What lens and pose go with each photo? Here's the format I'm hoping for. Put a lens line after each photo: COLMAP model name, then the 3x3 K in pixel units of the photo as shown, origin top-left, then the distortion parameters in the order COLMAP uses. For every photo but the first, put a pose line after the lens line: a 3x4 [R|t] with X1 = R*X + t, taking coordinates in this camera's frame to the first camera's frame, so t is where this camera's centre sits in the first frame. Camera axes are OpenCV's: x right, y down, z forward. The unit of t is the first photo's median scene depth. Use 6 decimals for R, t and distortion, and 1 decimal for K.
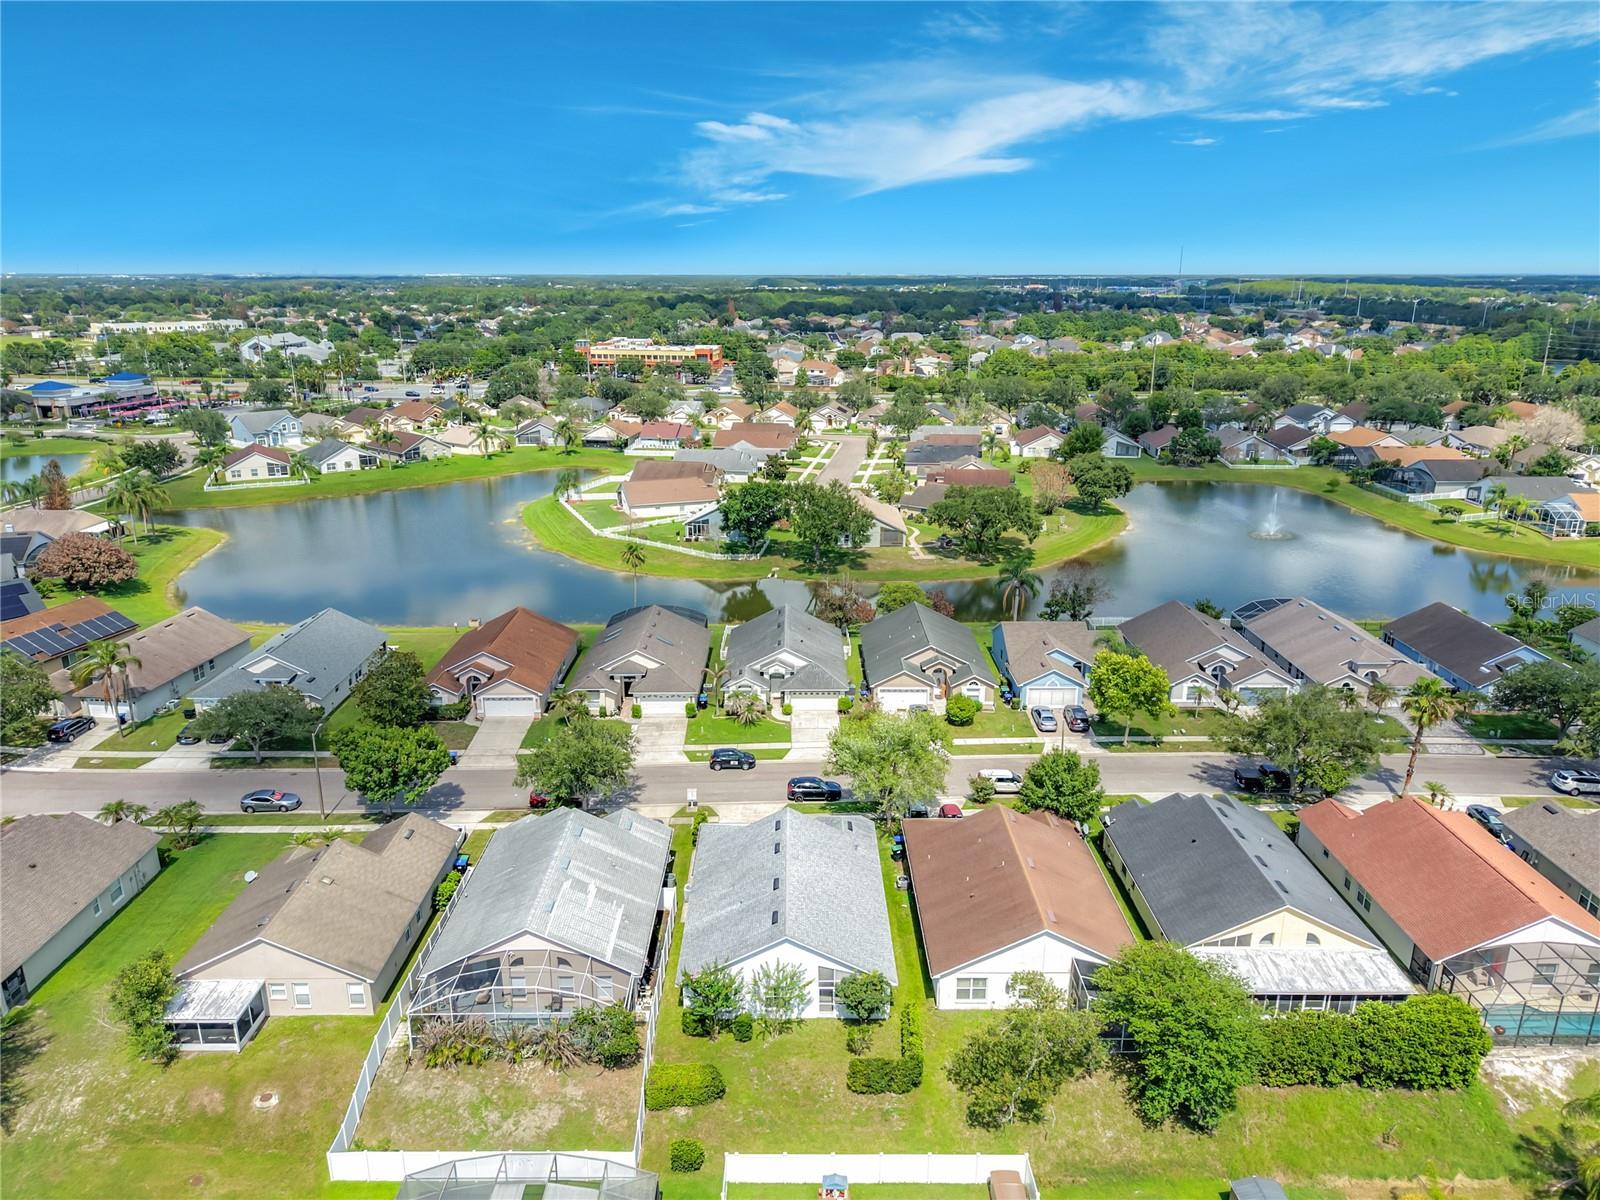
lens RADIAL K [[1120.6, 0, 796.5], [0, 1120.6, 600.2], [0, 0, 1]] dist [-0.003161, -0.002965]
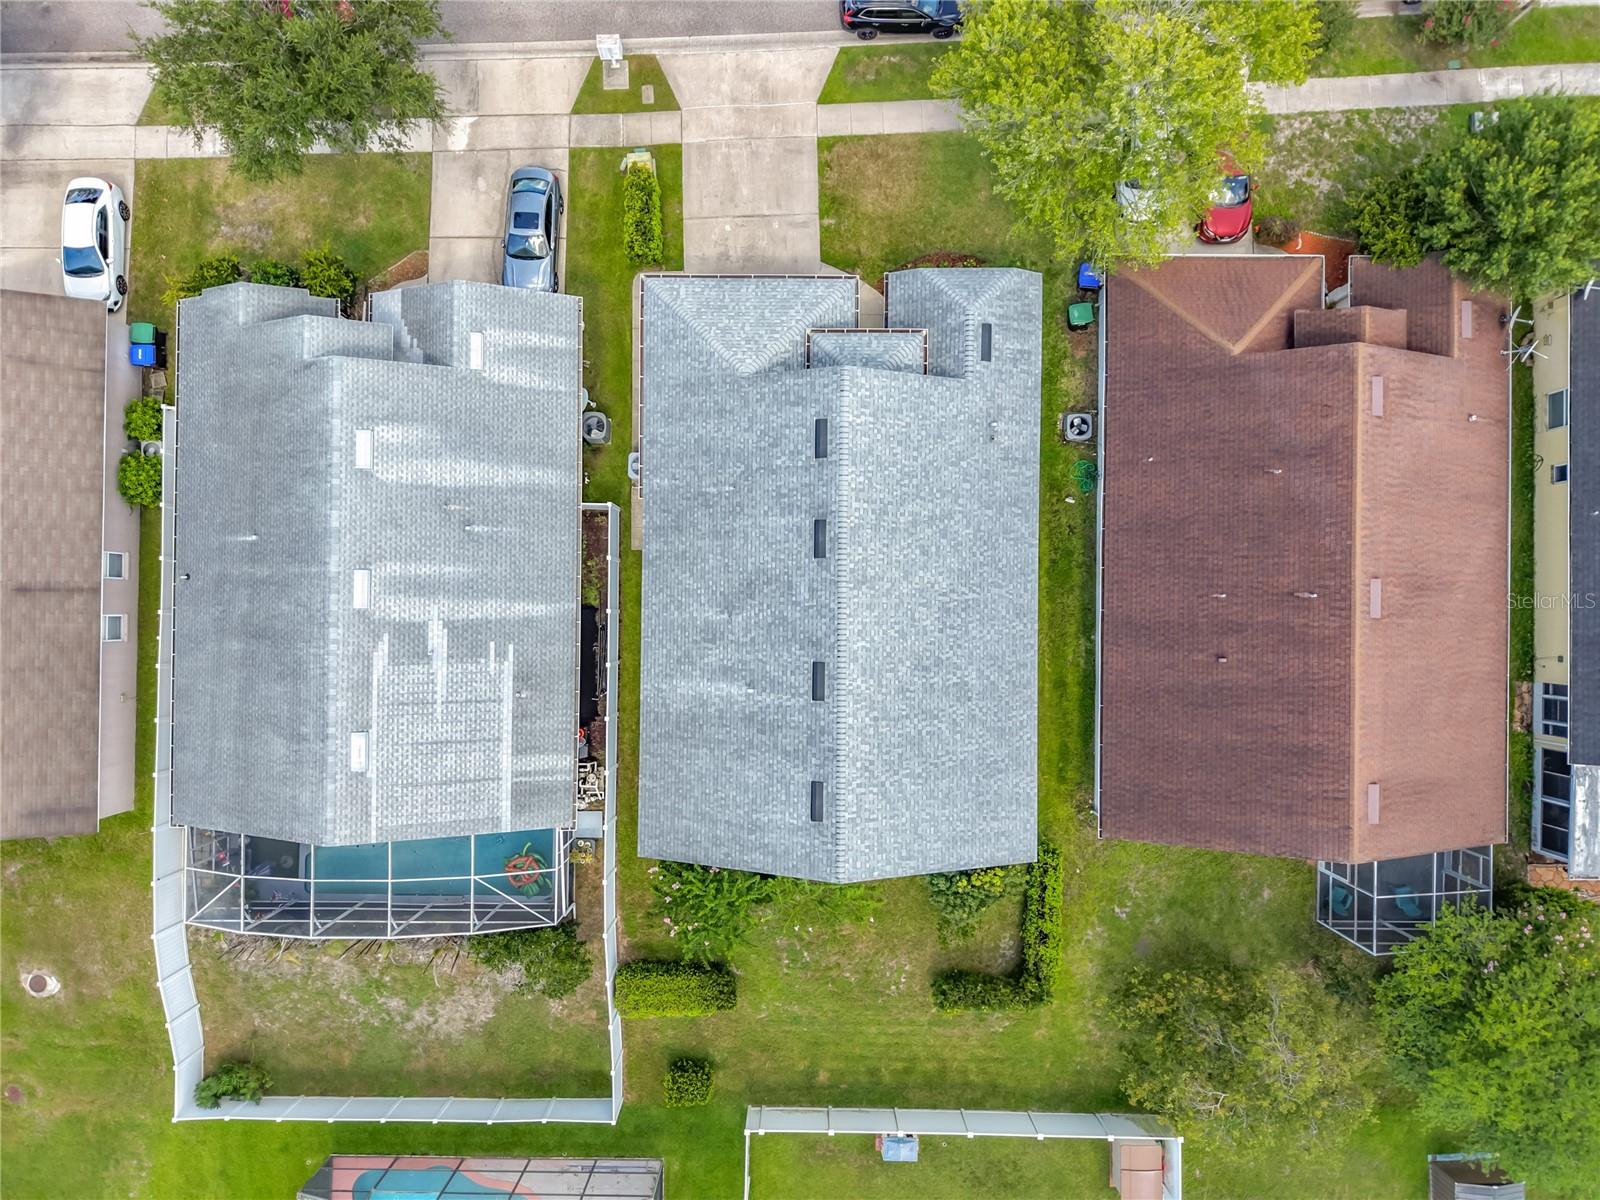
lens RADIAL K [[1120.6, 0, 796.5], [0, 1120.6, 600.2], [0, 0, 1]] dist [-0.003161, -0.002965]
pose [[0.999948, 0.009631, -0.003334, -0.030710], [0.000521, 0.278377, 0.960472, -0.248544], [0.010179, -0.960424, 0.278358, 1.046236]]
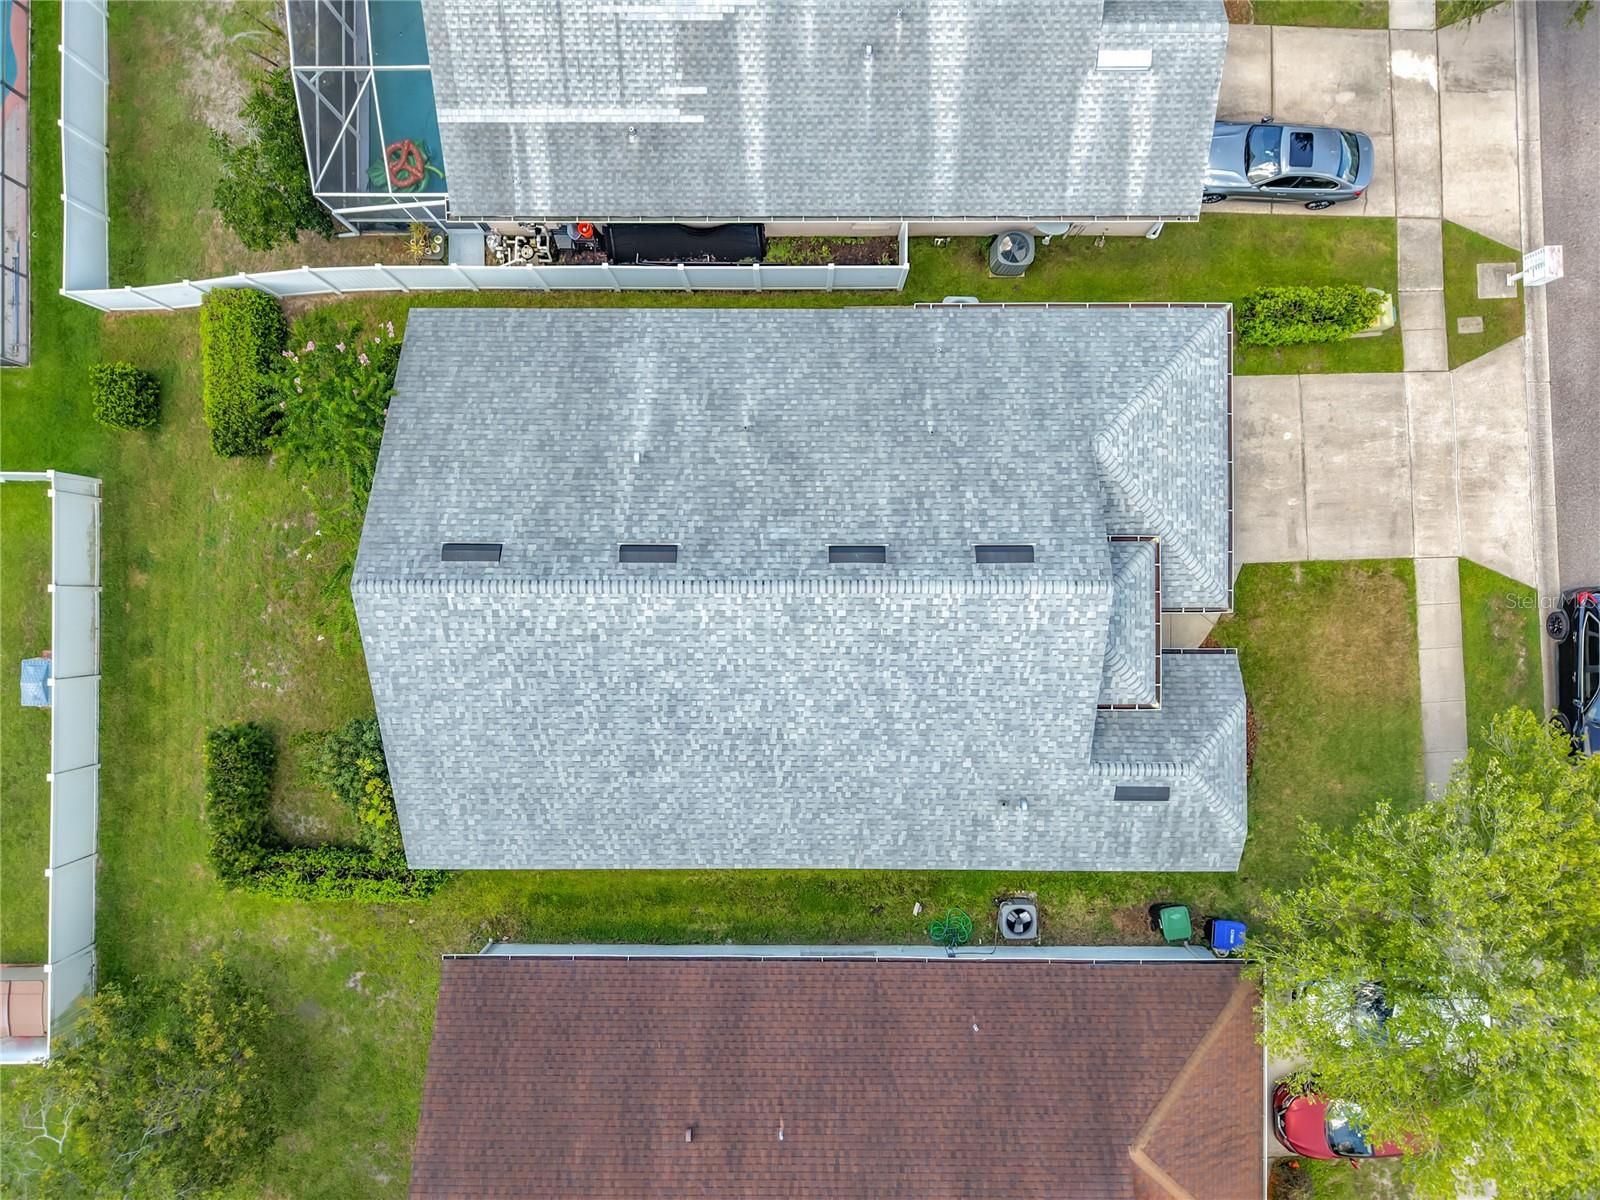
lens RADIAL K [[1120.6, 0, 796.5], [0, 1120.6, 600.2], [0, 0, 1]] dist [-0.003161, -0.002965]
pose [[-0.000363, 0.999990, 0.004470, -0.005483], [-0.262309, -0.004409, 0.964974, -0.072539], [0.964984, -0.000823, 0.262308, 1.115501]]
